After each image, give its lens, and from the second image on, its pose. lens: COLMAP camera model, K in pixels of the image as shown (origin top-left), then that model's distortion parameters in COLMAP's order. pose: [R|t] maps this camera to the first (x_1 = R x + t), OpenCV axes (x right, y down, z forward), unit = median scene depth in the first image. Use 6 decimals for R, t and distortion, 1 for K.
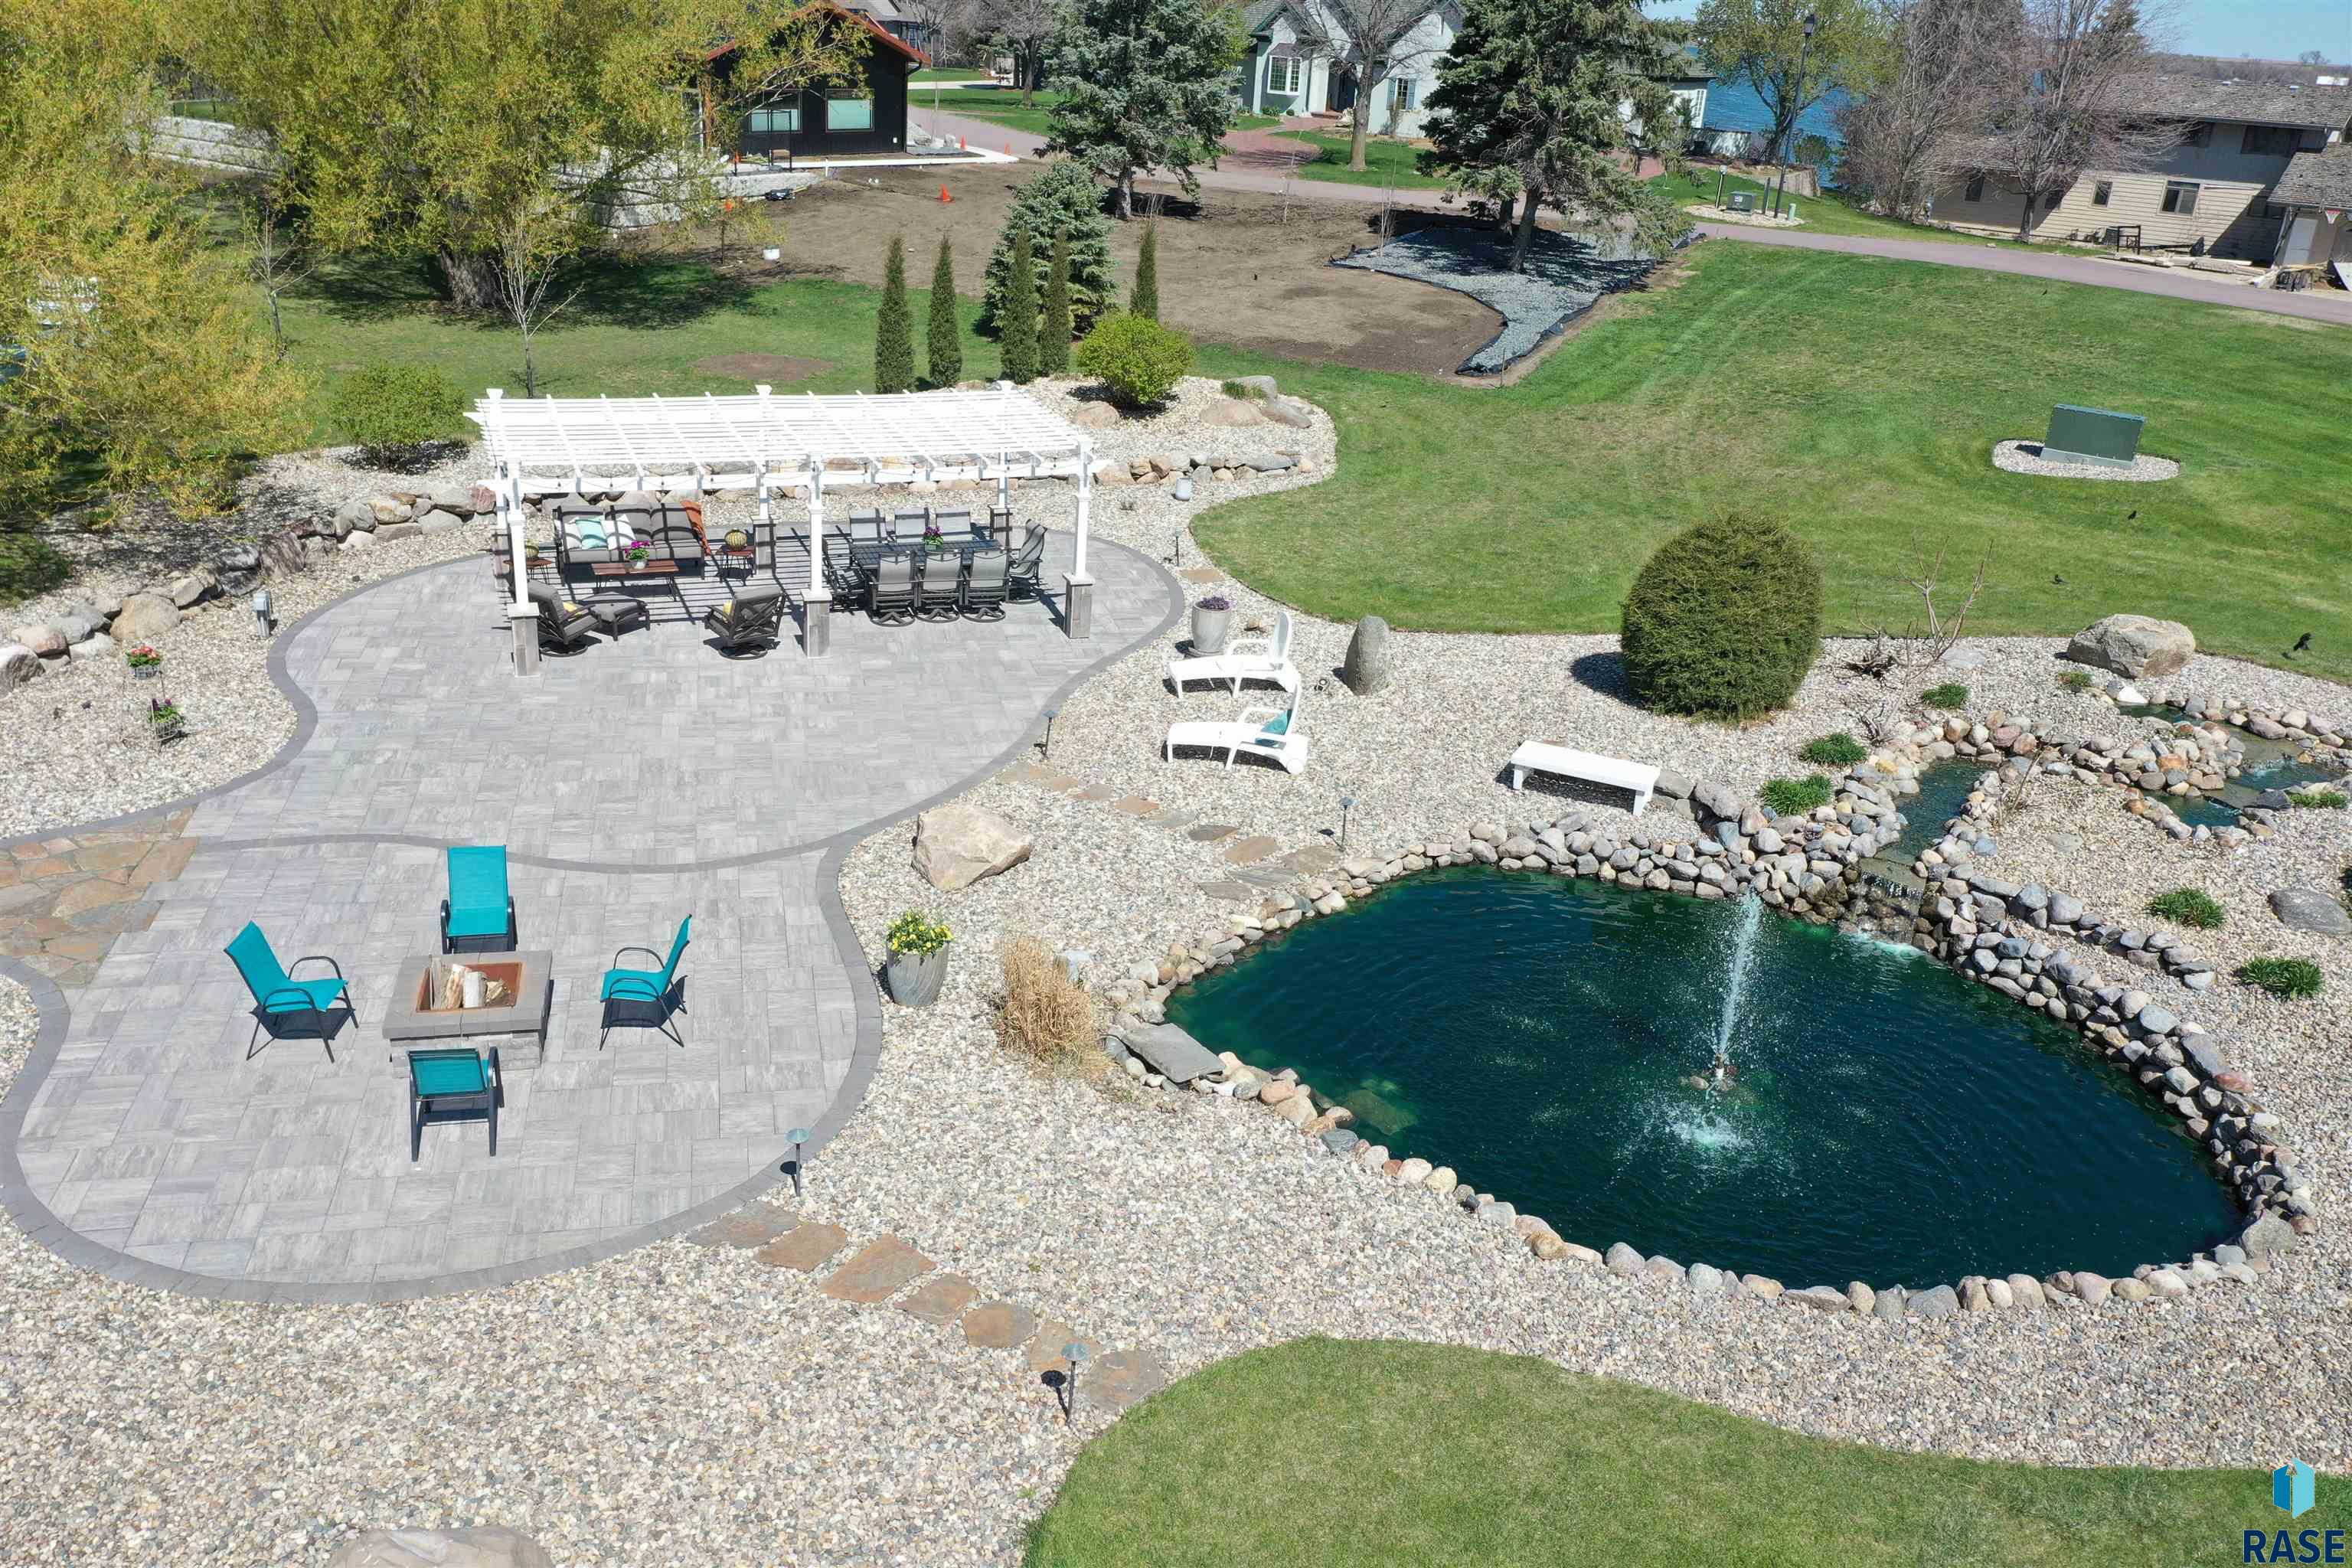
lens RADIAL K [[1861.9, 0, 1176.0], [0, 1861.9, 784.0], [0, 0, 1]] dist [0.000468, -0.002773]
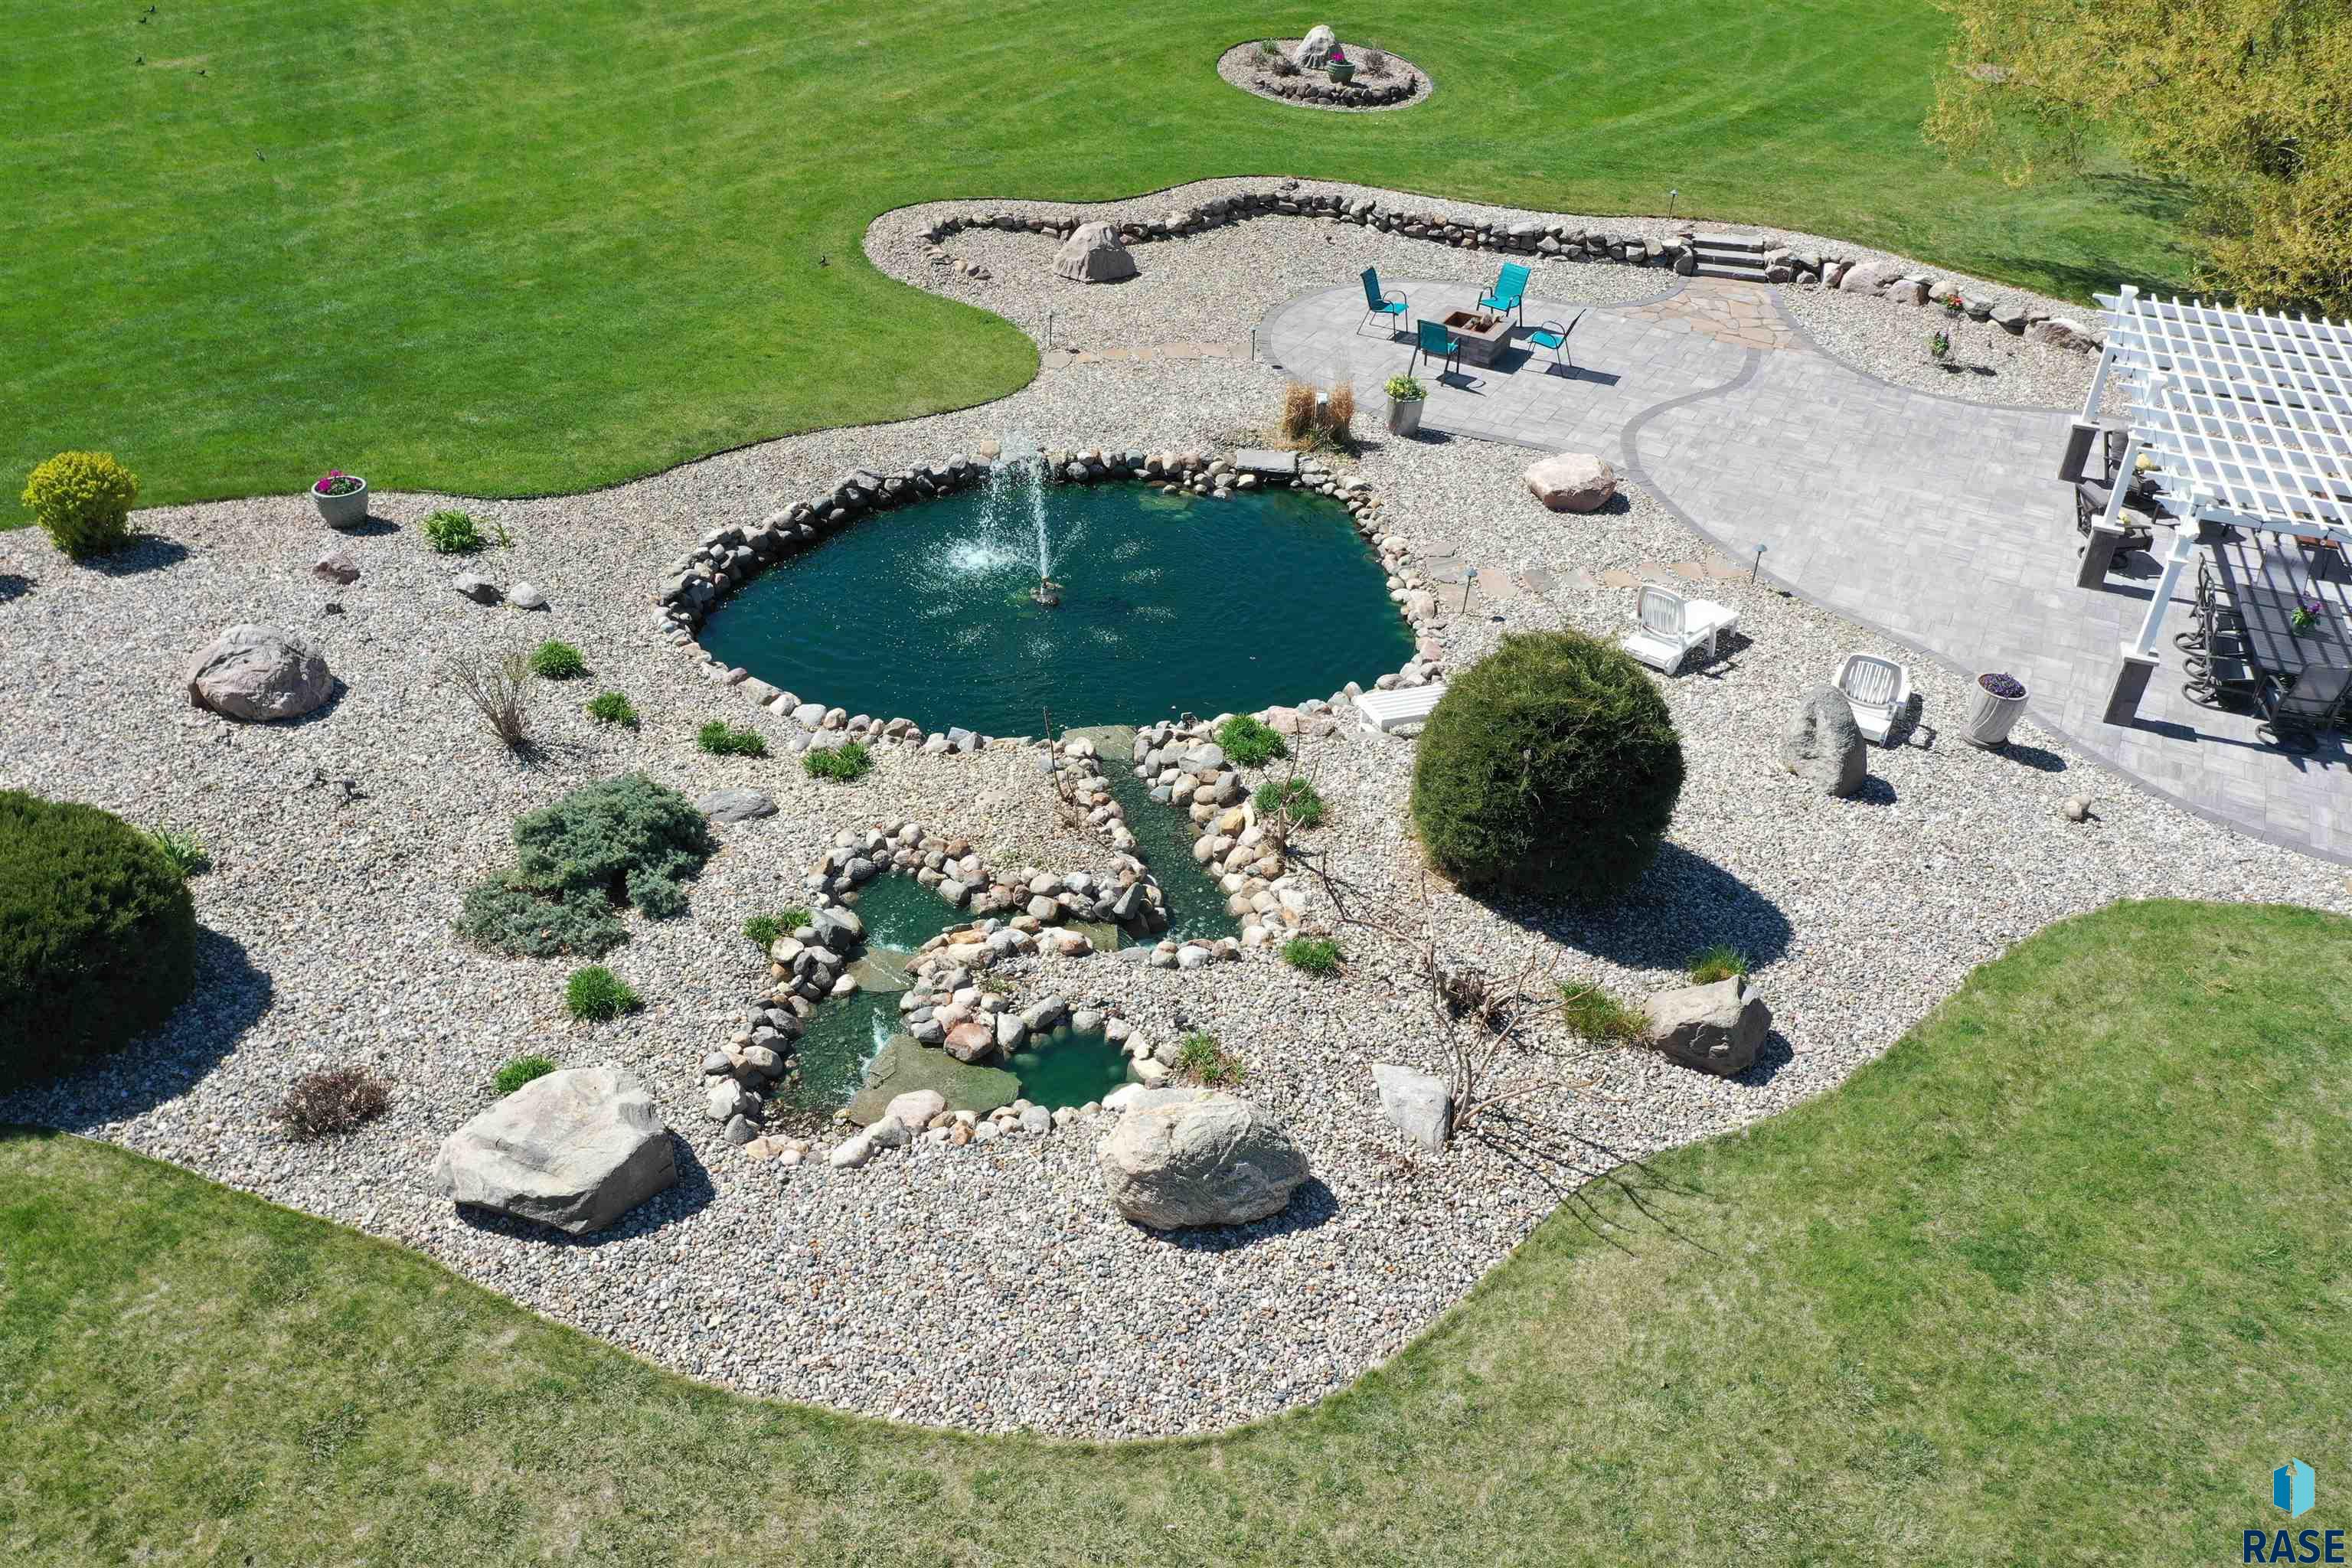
lens RADIAL K [[1830.7, 0, 1176.0], [0, 1830.7, 784.0], [0, 0, 1]] dist [0.002963, -0.003003]
pose [[-0.644252, 0.335240, -0.687425, 0.905420], [-0.381128, 0.638537, 0.668590, -0.518837], [0.663084, 0.692738, -0.283610, 1.160511]]
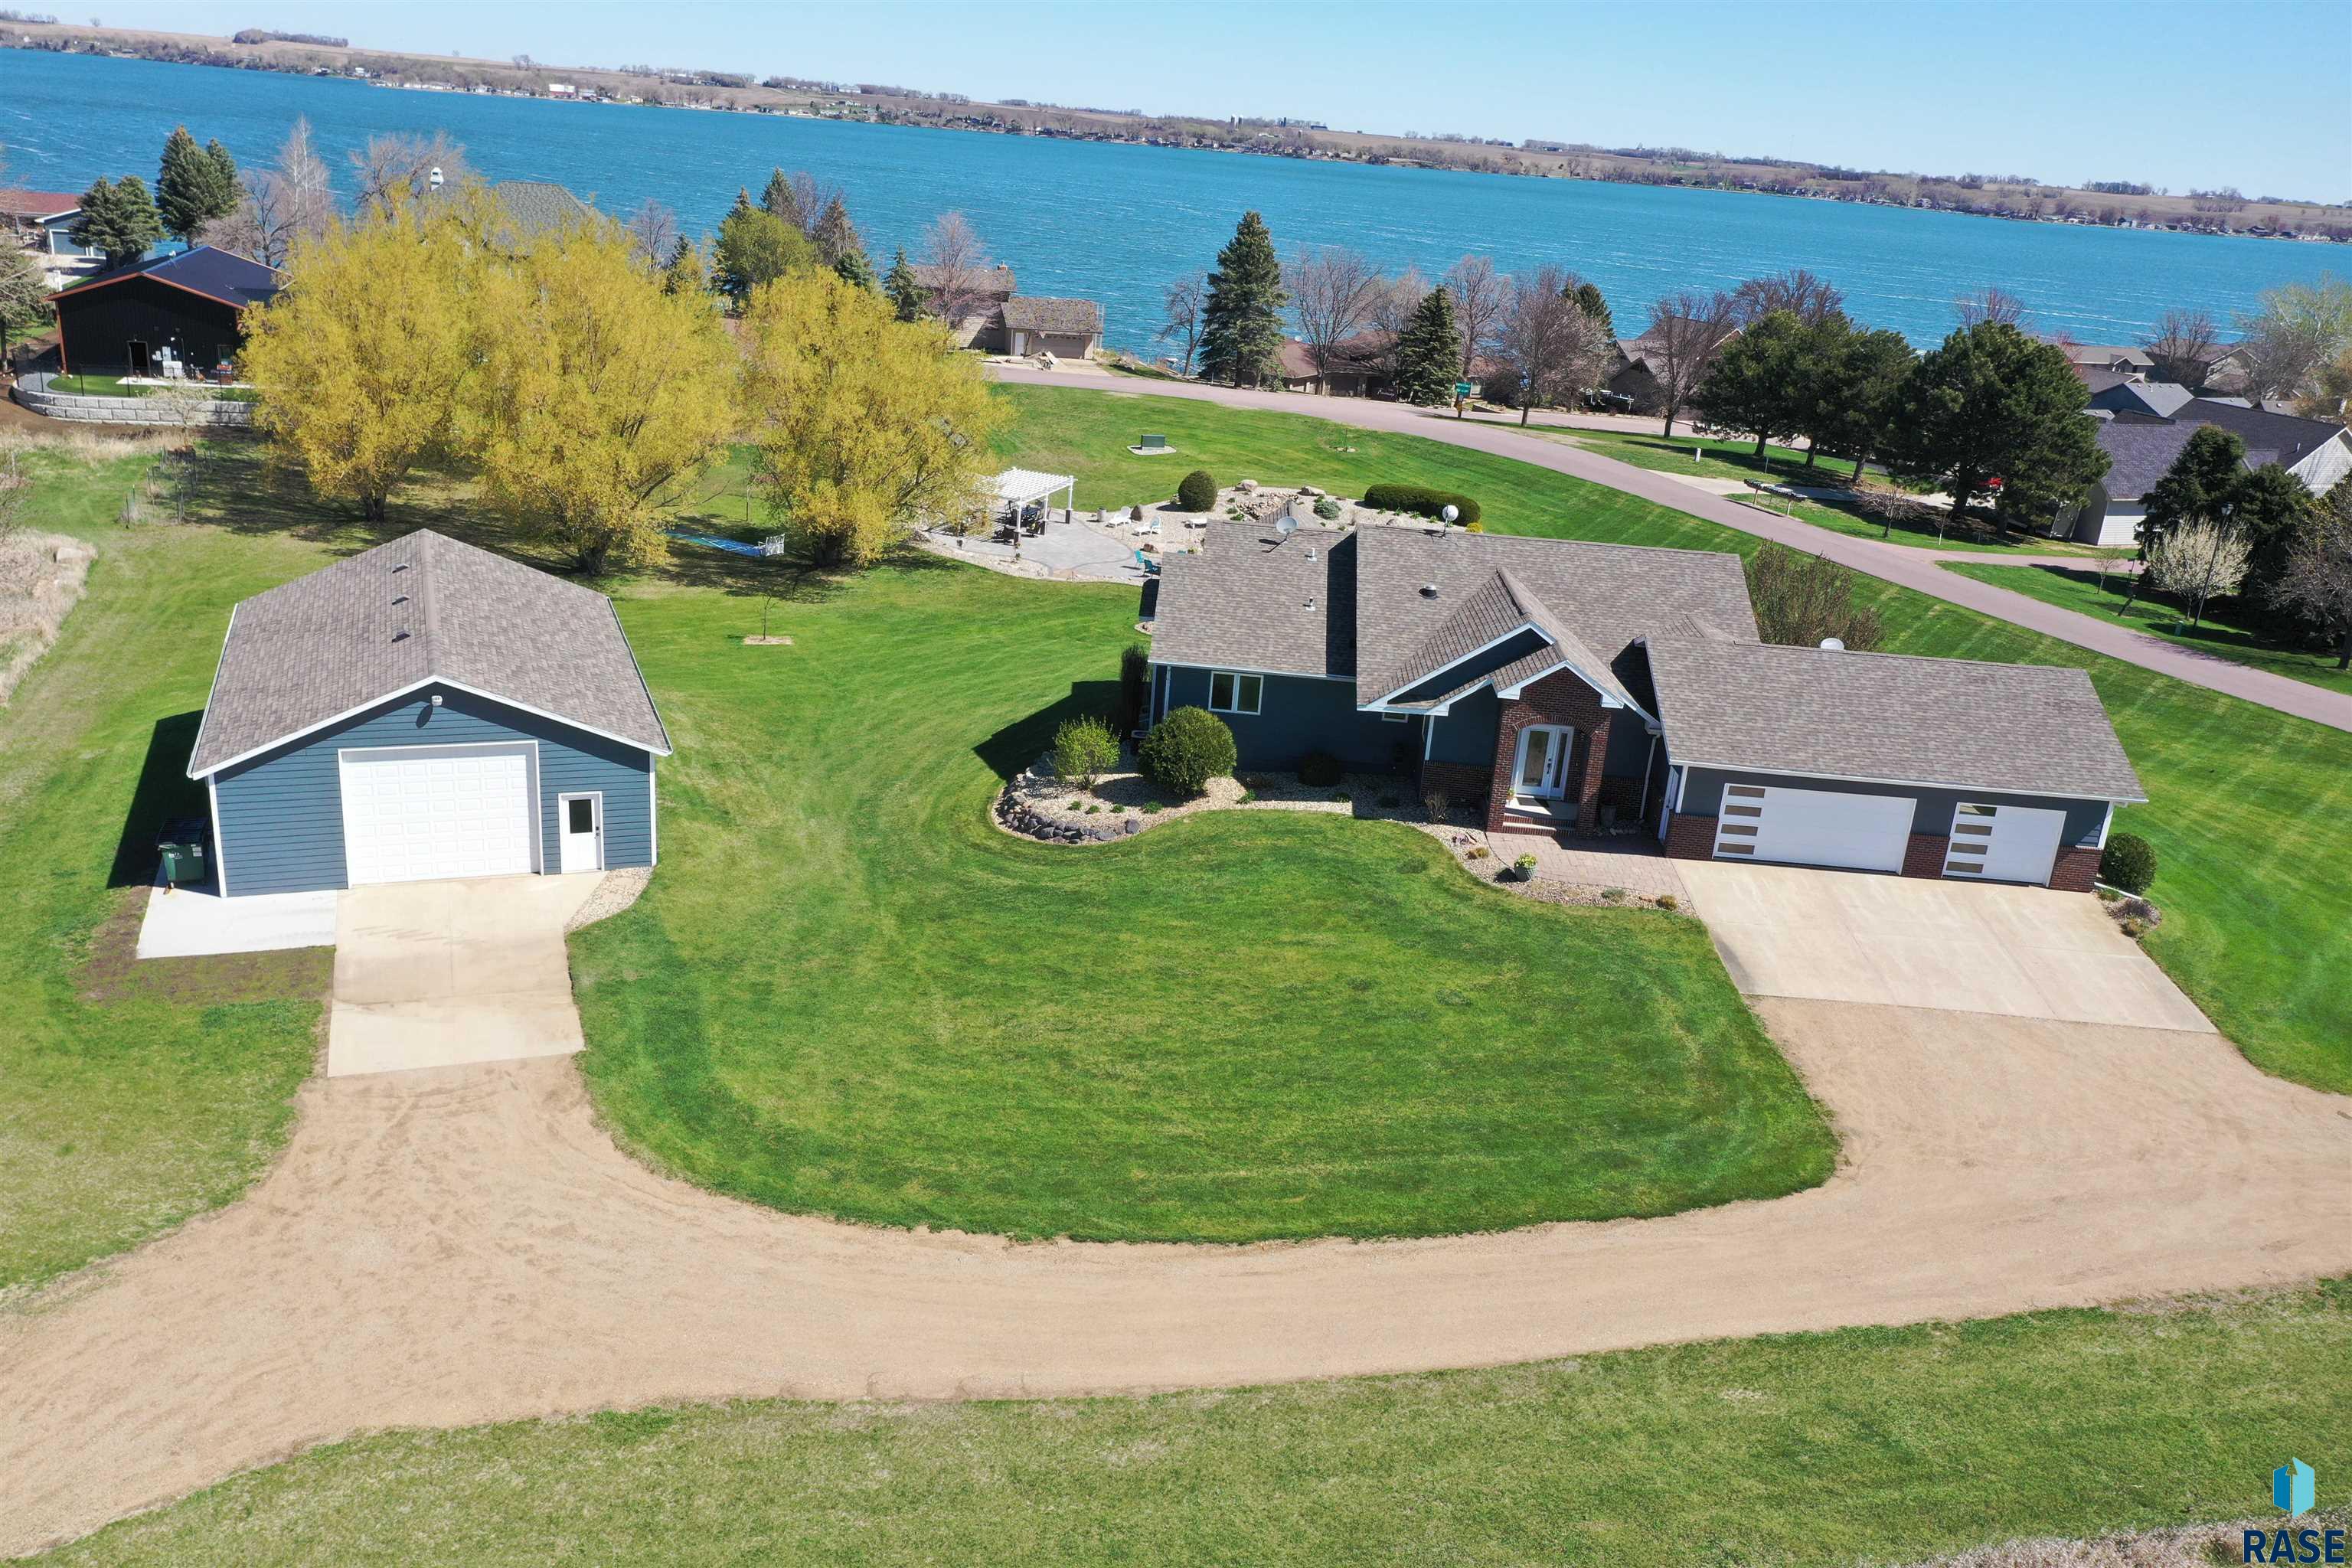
lens RADIAL K [[1861.9, 0, 1176.0], [0, 1861.9, 784.0], [0, 0, 1]] dist [0.000468, -0.002773]
pose [[0.653979, -0.258696, 0.710906, -3.583385], [0.255846, 0.959976, 0.113972, 0.079285], [-0.711937, 0.107347, 0.693990, -2.370468]]
